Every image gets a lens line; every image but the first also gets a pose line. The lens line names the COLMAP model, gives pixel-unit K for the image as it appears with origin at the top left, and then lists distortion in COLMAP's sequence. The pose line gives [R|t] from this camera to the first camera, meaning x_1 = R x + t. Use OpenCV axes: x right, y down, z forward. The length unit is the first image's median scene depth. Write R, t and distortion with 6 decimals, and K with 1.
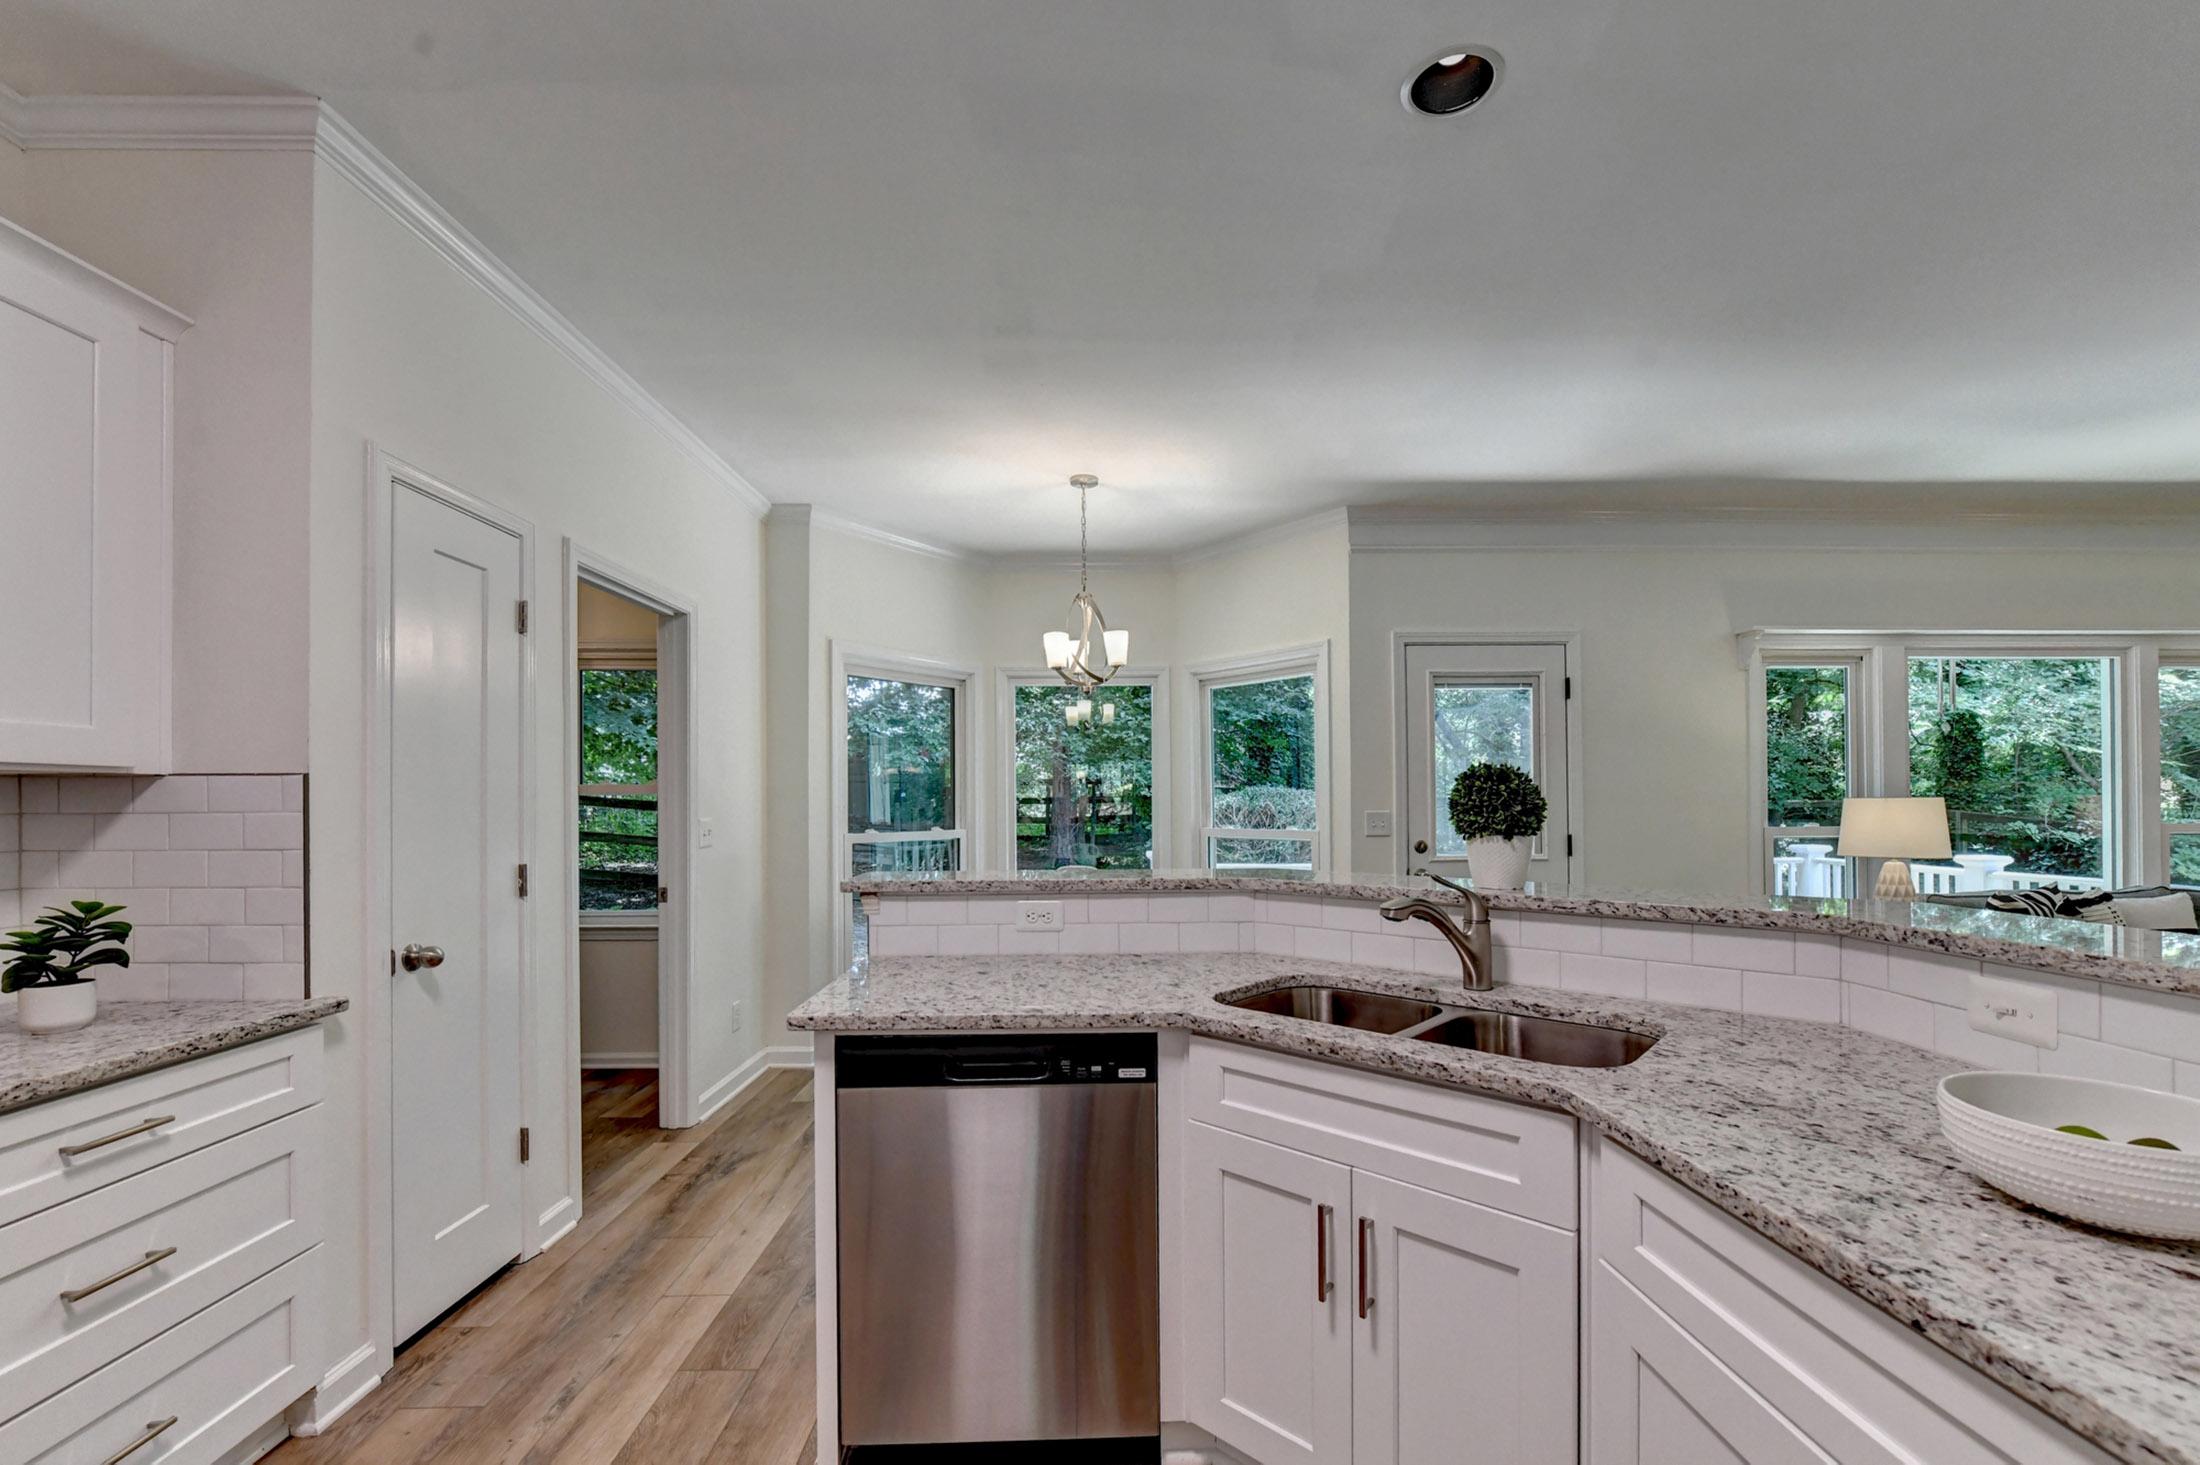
lens RADIAL K [[910.6, 0, 1105.7], [0, 910.6, 785.5], [0, 0, 1]] dist [0.000564, -0.000632]
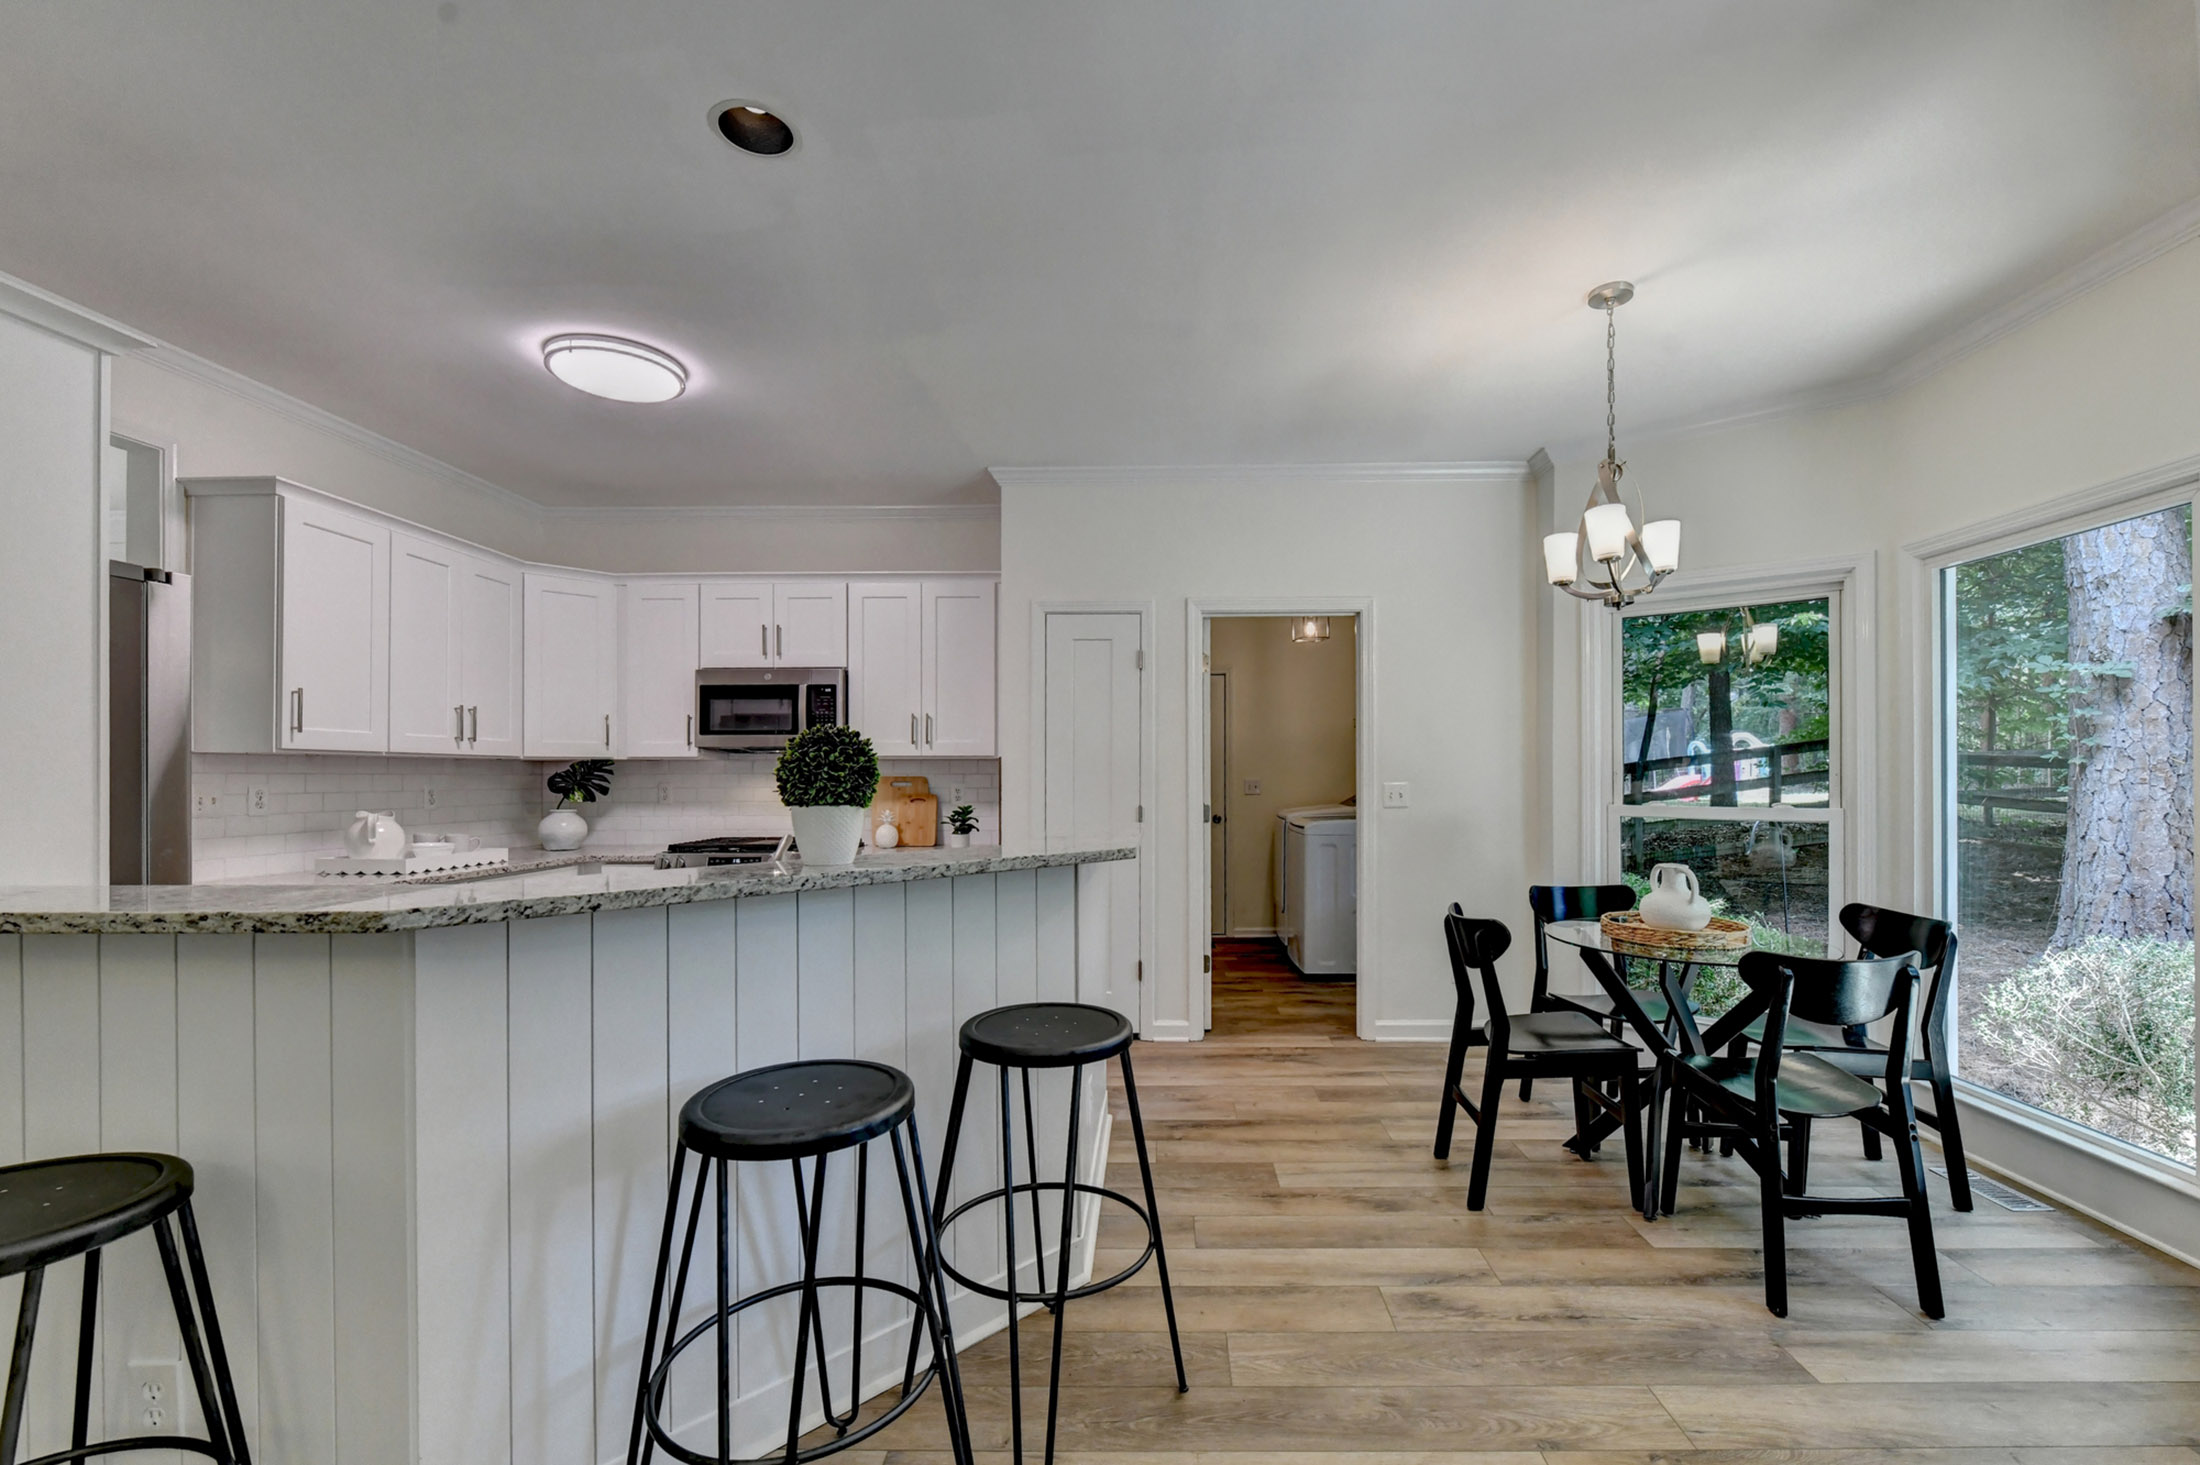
lens RADIAL K [[907.0, 0, 1156.9], [0, 907.0, 770.8], [0, 0, 1]] dist [-0.001090, -0.000465]
pose [[-0.032062, -0.000574, -0.999486, 1.281091], [0.022155, 0.999754, -0.001285, 0.031416], [0.999240, -0.022185, -0.032042, 1.331618]]
